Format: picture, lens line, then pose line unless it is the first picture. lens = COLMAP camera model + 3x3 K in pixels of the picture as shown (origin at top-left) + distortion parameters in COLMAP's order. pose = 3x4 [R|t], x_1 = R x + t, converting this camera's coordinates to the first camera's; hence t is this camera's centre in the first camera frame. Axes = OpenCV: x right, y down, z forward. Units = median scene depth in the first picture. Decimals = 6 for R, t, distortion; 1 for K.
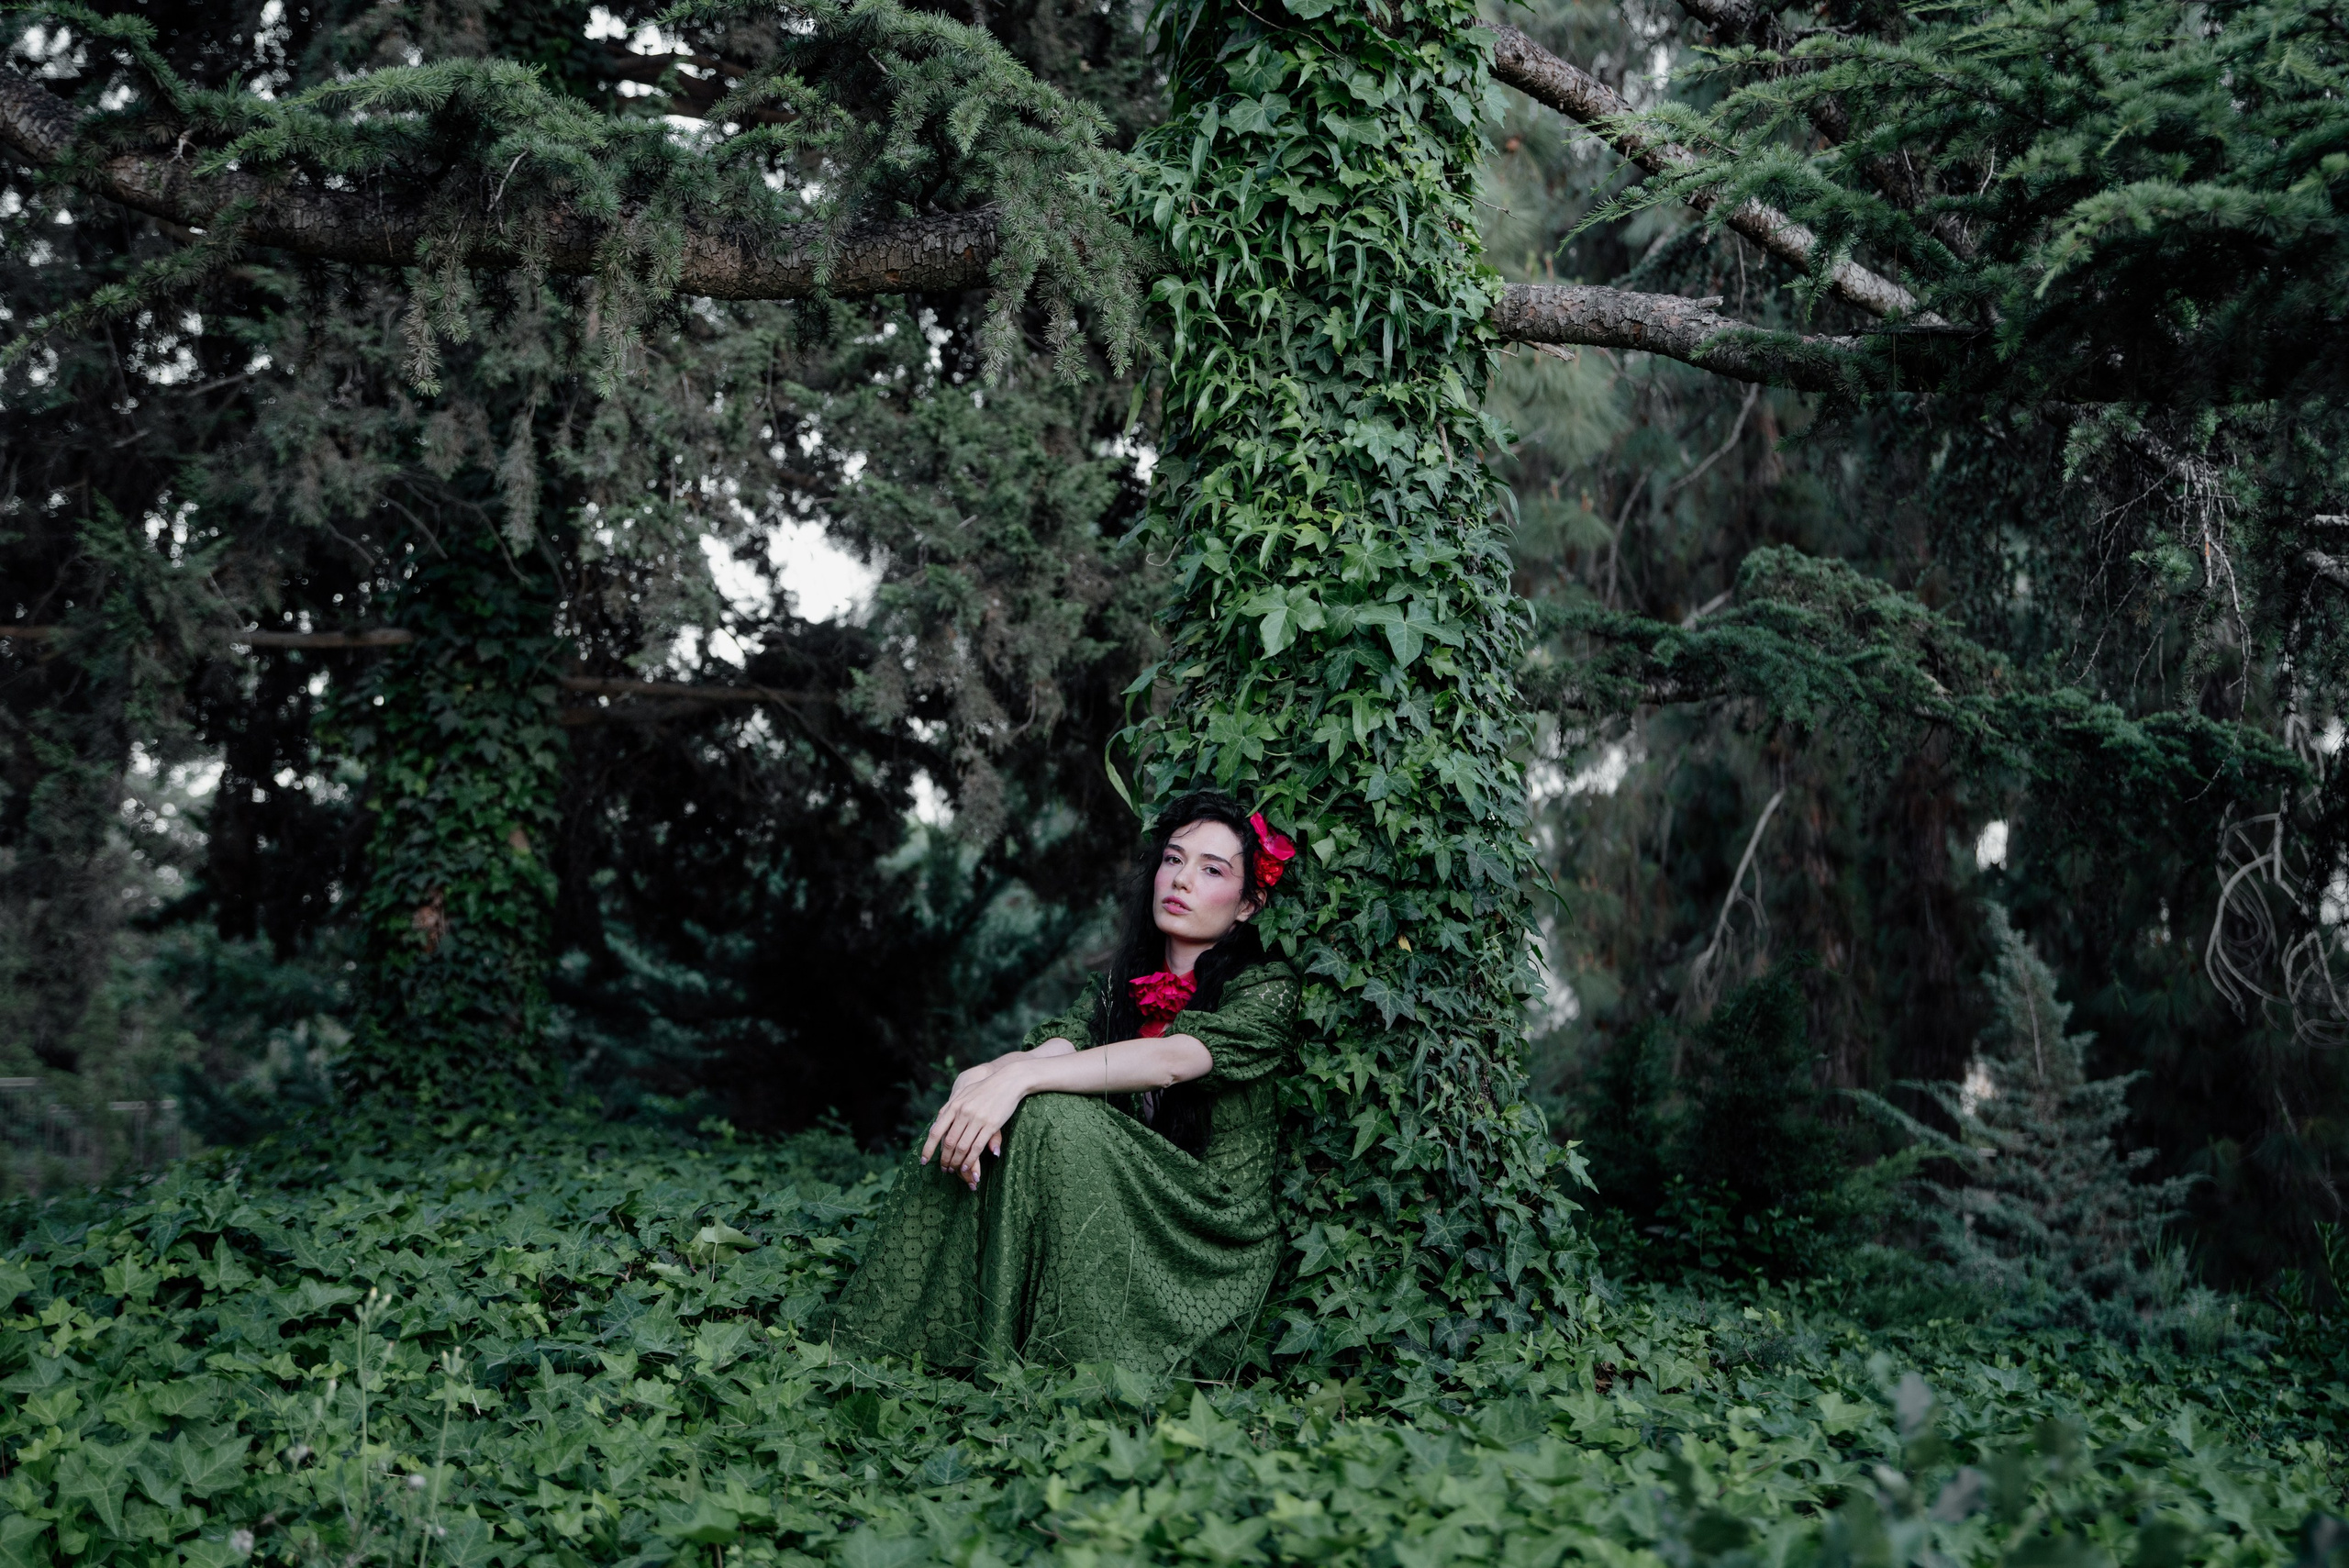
lens RADIAL K [[2821.7, 0, 1174.5], [0, 2821.7, 784.0], [0, 0, 1]] dist [0.031697, 0.022154]
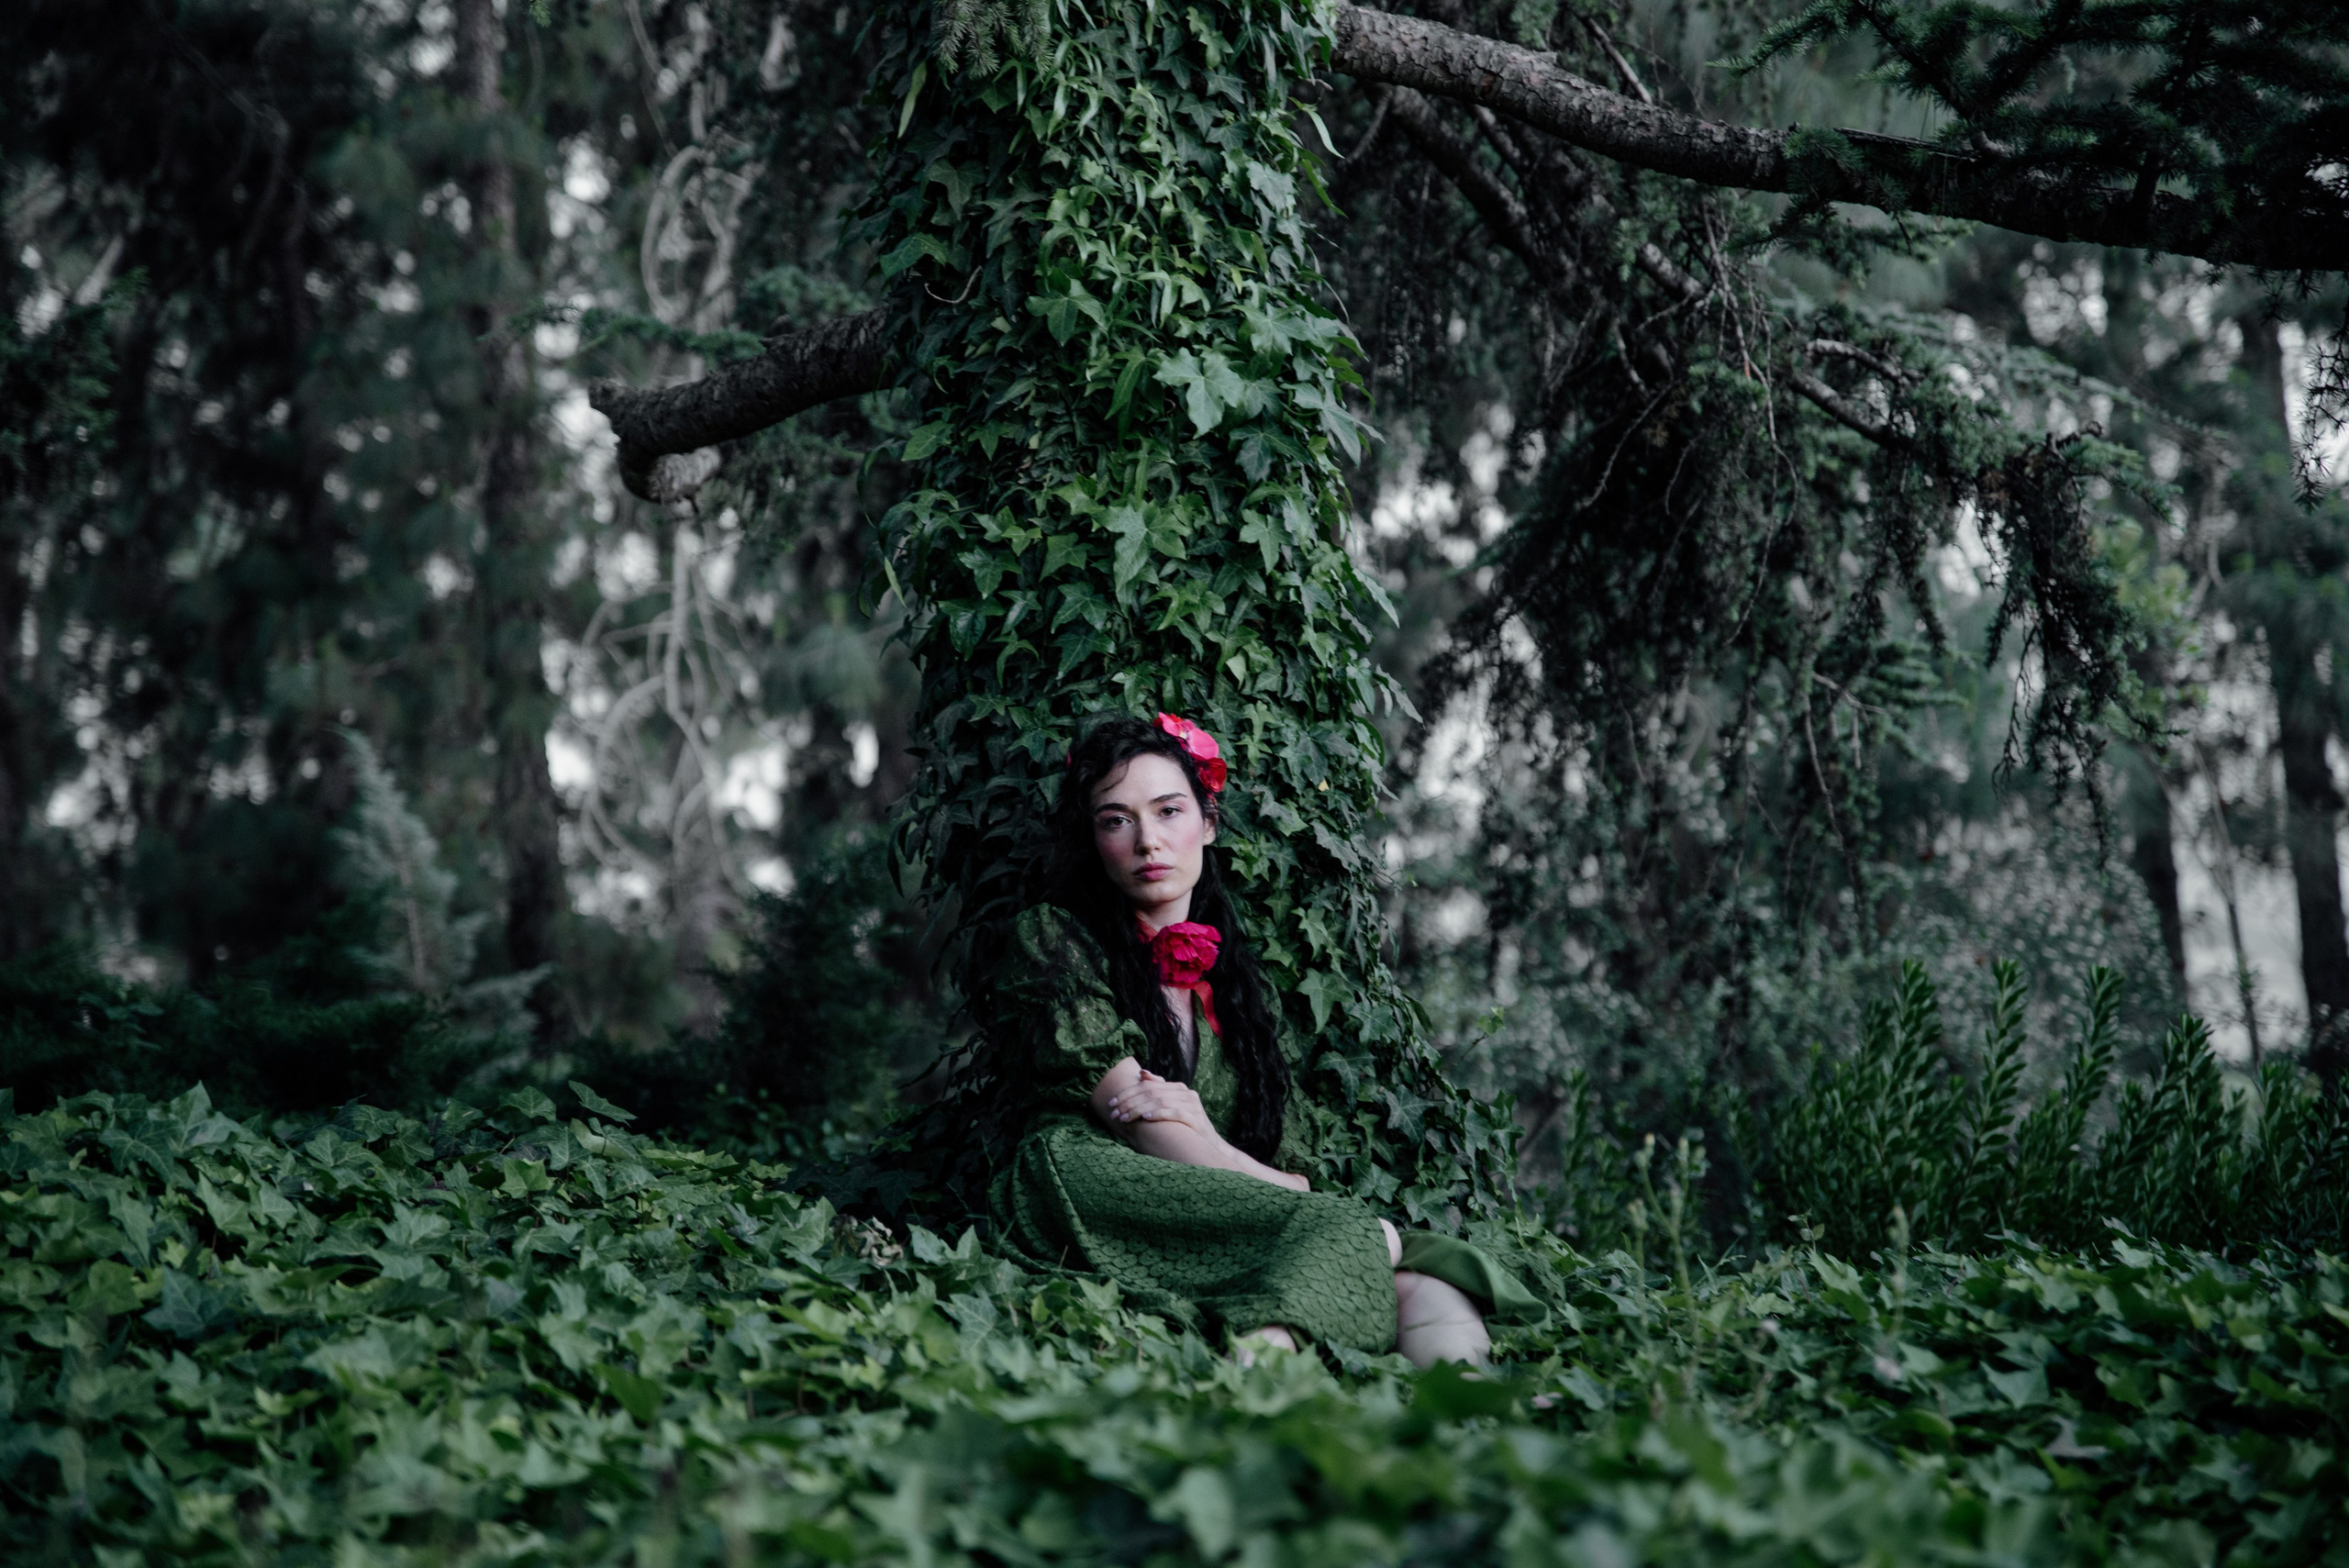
lens RADIAL K [[4376.6, 0, 1174.5], [0, 4376.6, 784.0], [0, 0, 1]] dist [0.274198, 0.131853]
pose [[0.796789, 0.020024, 0.603926, -0.726635], [-0.053032, 0.997912, 0.036880, 0.009667], [-0.601926, -0.061413, 0.796187, -0.034452]]
